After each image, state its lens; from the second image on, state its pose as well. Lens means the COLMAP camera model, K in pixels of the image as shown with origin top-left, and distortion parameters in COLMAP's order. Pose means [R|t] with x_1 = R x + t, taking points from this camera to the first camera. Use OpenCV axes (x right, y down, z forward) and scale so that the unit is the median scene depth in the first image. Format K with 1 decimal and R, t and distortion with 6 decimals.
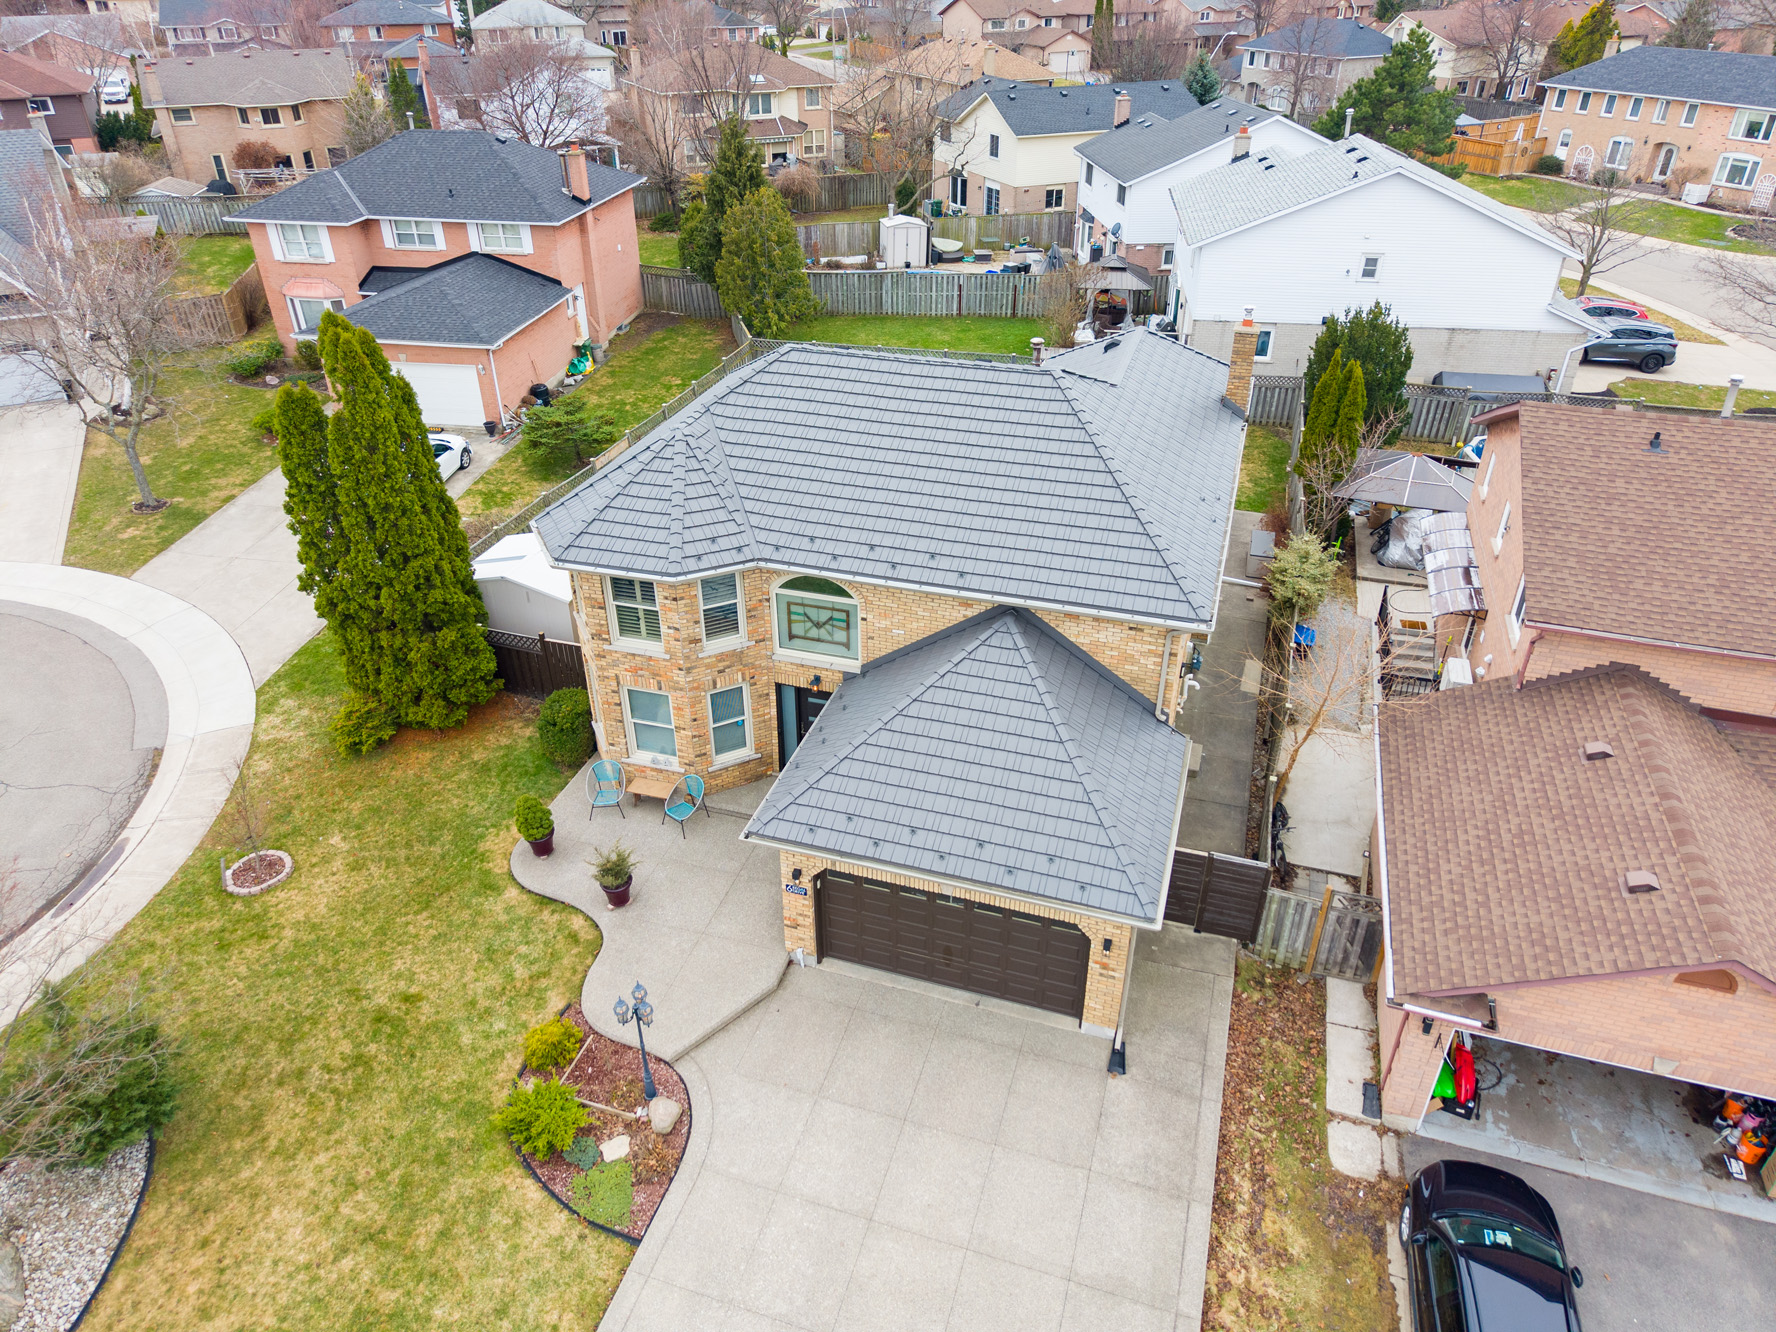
lens RADIAL K [[1186.7, 0, 891.3], [0, 1186.7, 656.7], [0, 0, 1]] dist [0.014988, -0.014410]
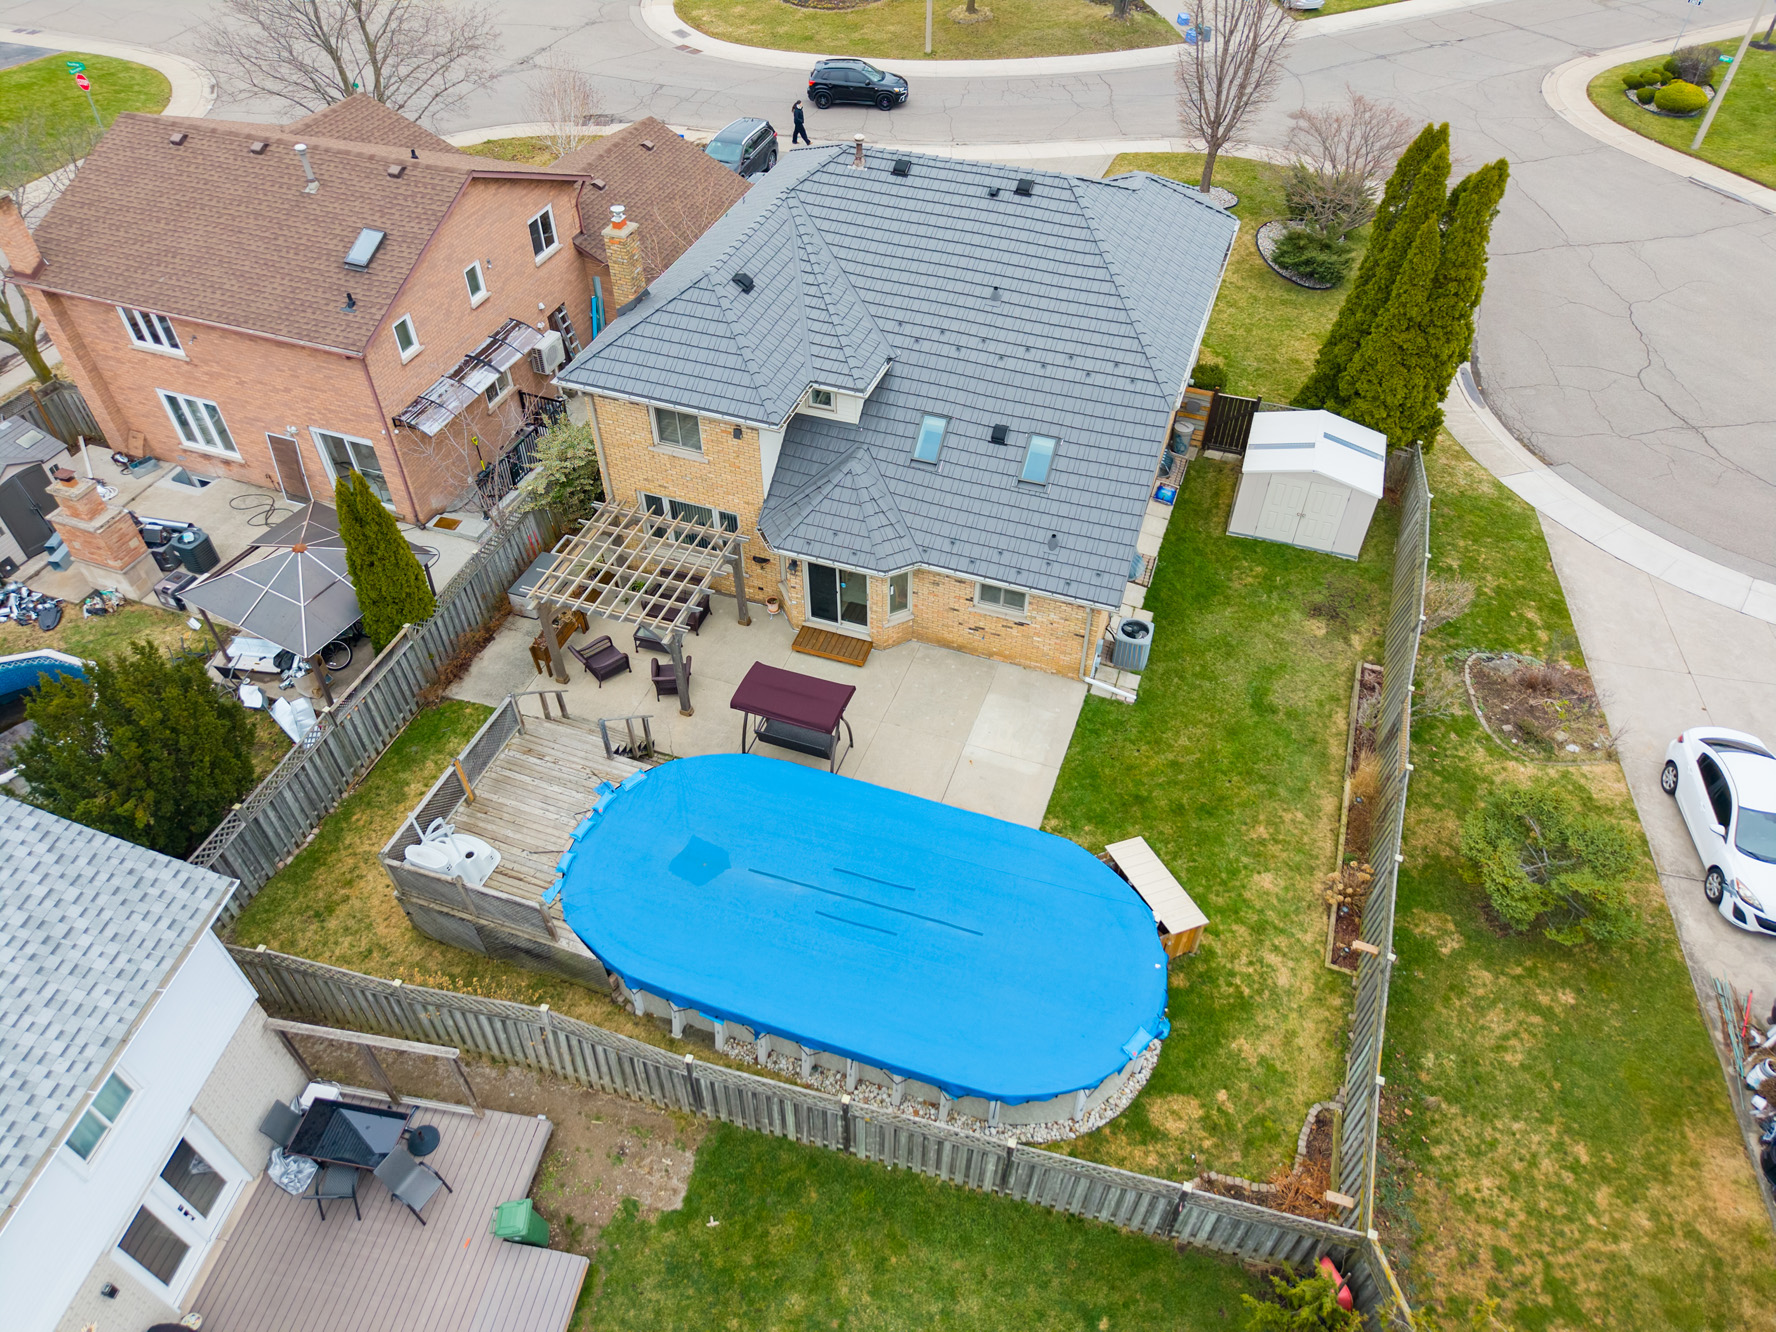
lens RADIAL K [[1186.7, 0, 889.0], [0, 1186.7, 665.2], [0, 0, 1]] dist [0.014988, -0.014410]
pose [[-0.999291, -0.027656, 0.025543, 0.050002], [0.018278, 0.236759, 0.971397, -1.357777], [-0.032912, 0.971175, -0.236085, 1.876097]]
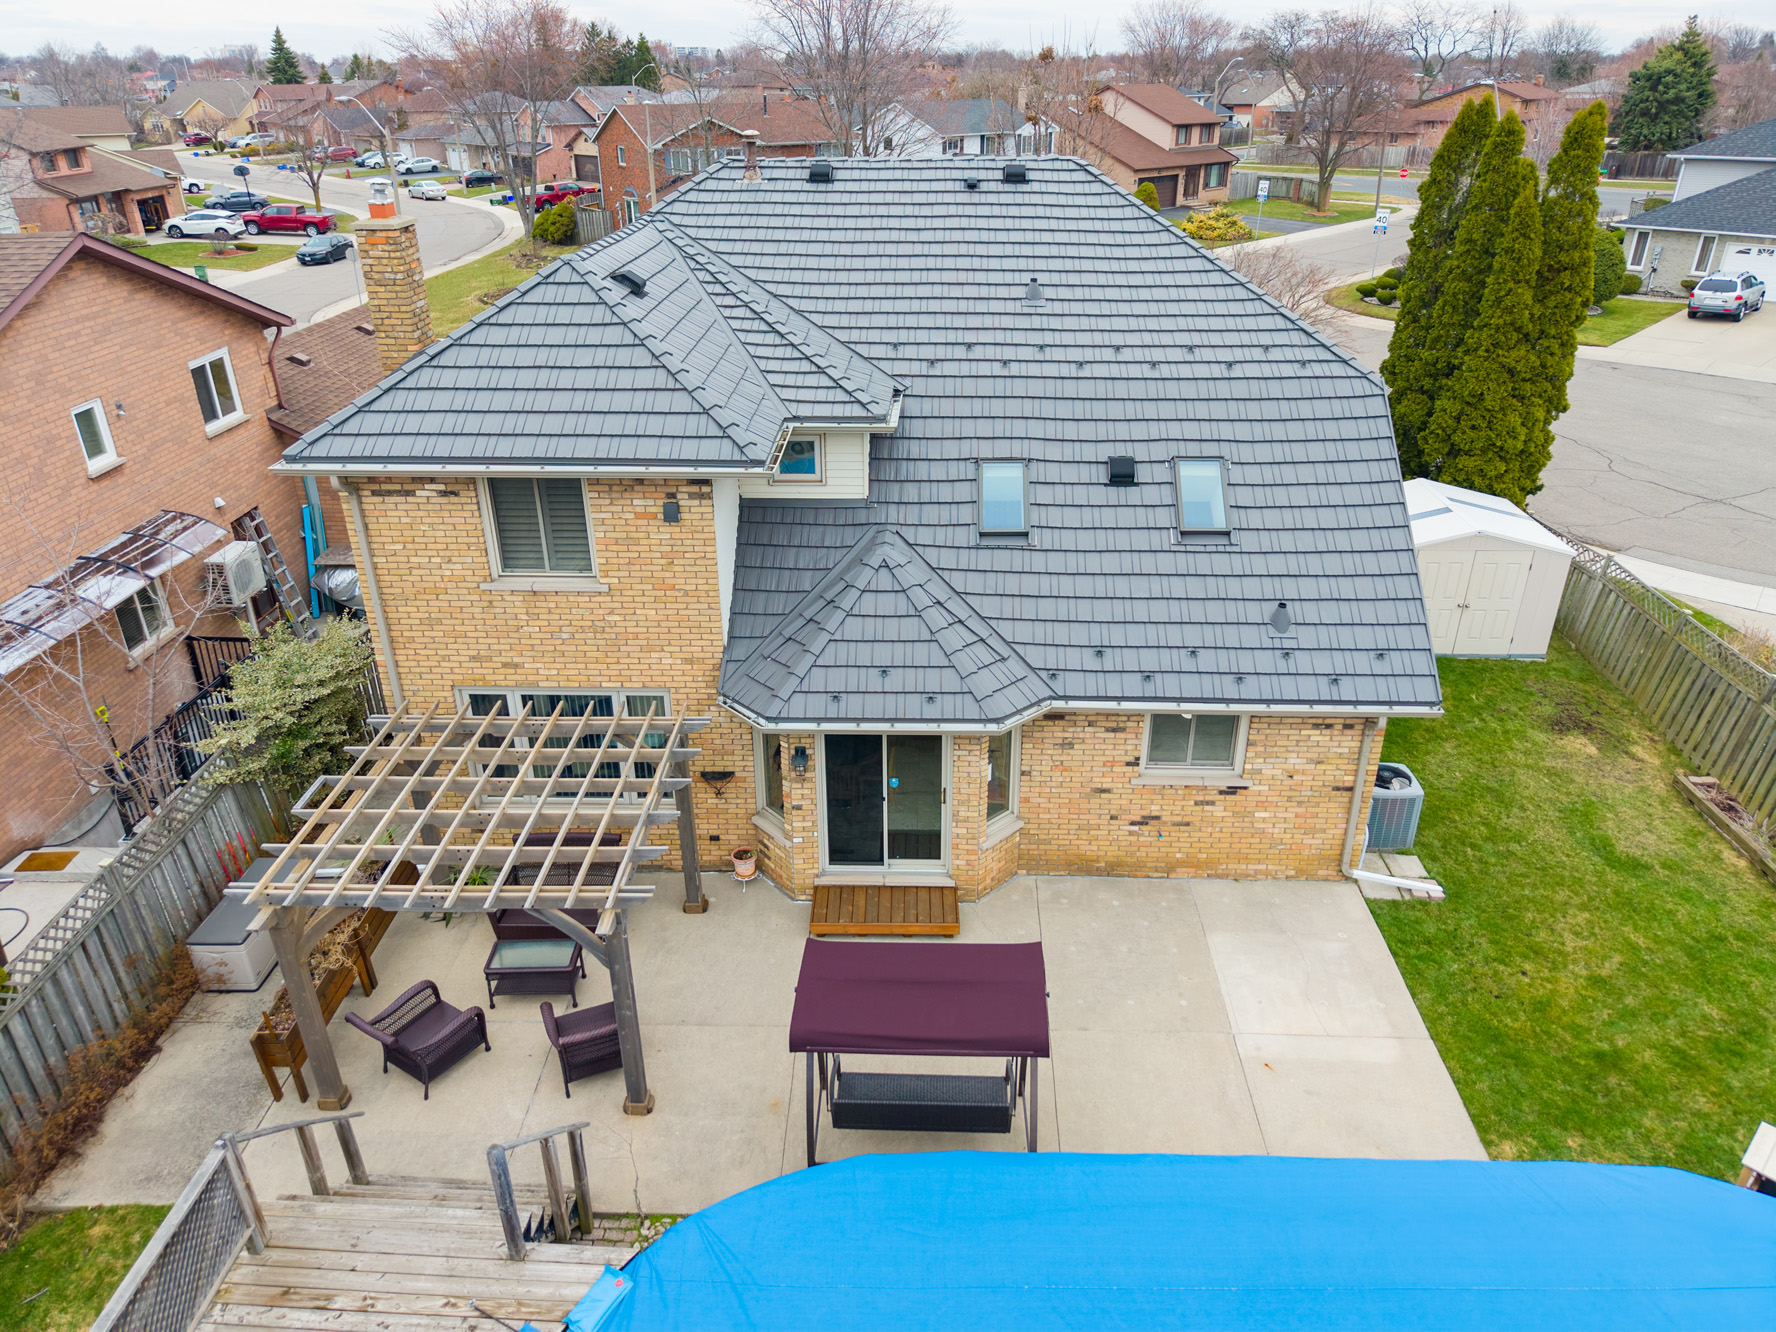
lens RADIAL K [[1186.7, 0, 887.3], [0, 1186.7, 664.3], [0, 0, 1]] dist [0.014988, -0.014410]
pose [[-0.965345, 0.124601, -0.229313, 0.270105], [-0.128336, 0.538442, 0.832833, -0.772788], [0.227244, 0.833400, -0.503791, 1.779487]]
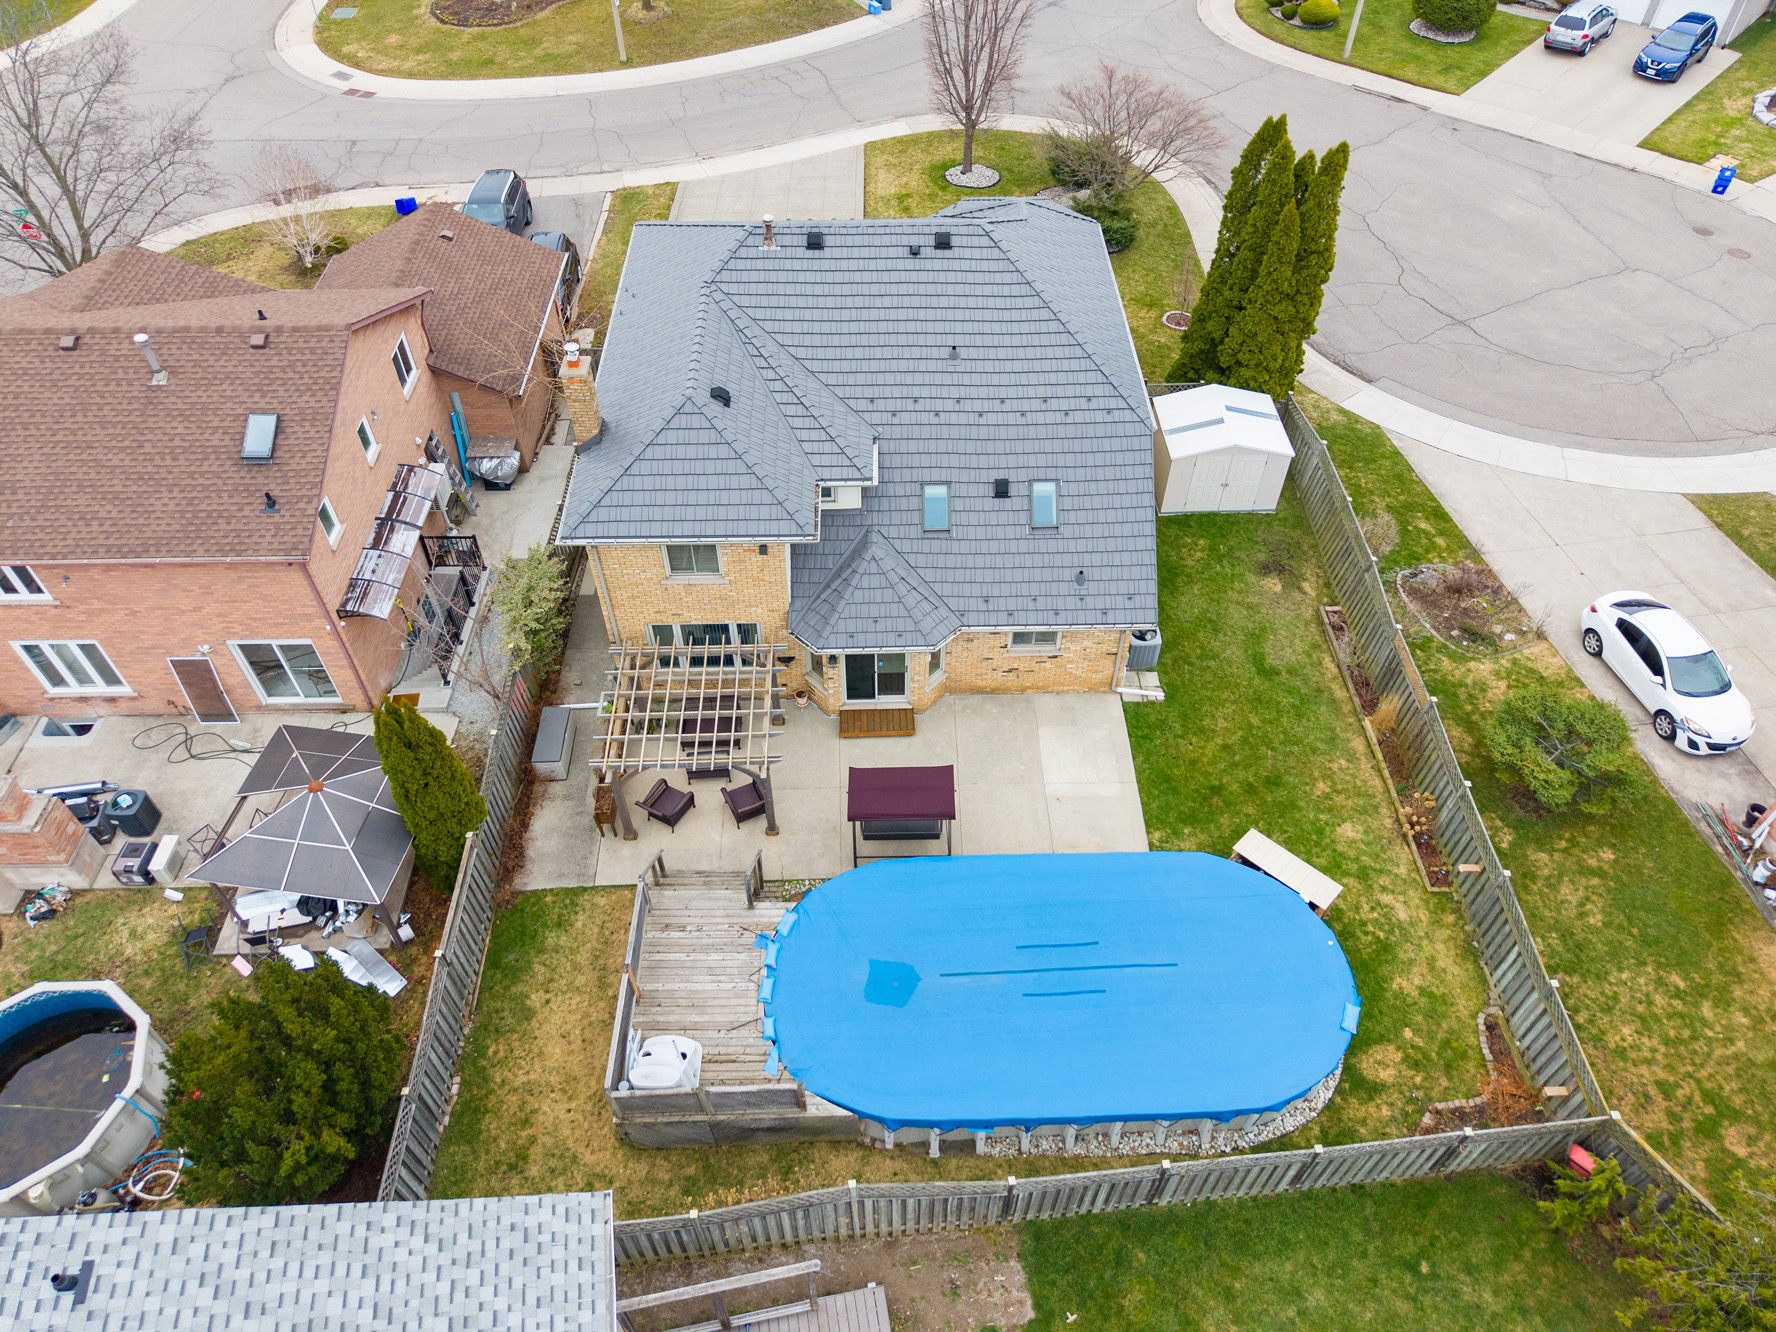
lens RADIAL K [[1186.7, 0, 890.1], [0, 1186.7, 664.0], [0, 0, 1]] dist [0.014988, -0.014410]
pose [[-0.947954, 0.236484, -0.213211, 0.378925], [-0.164201, 0.210634, 0.963676, -1.383458], [0.272804, 0.948530, -0.160841, 1.712674]]
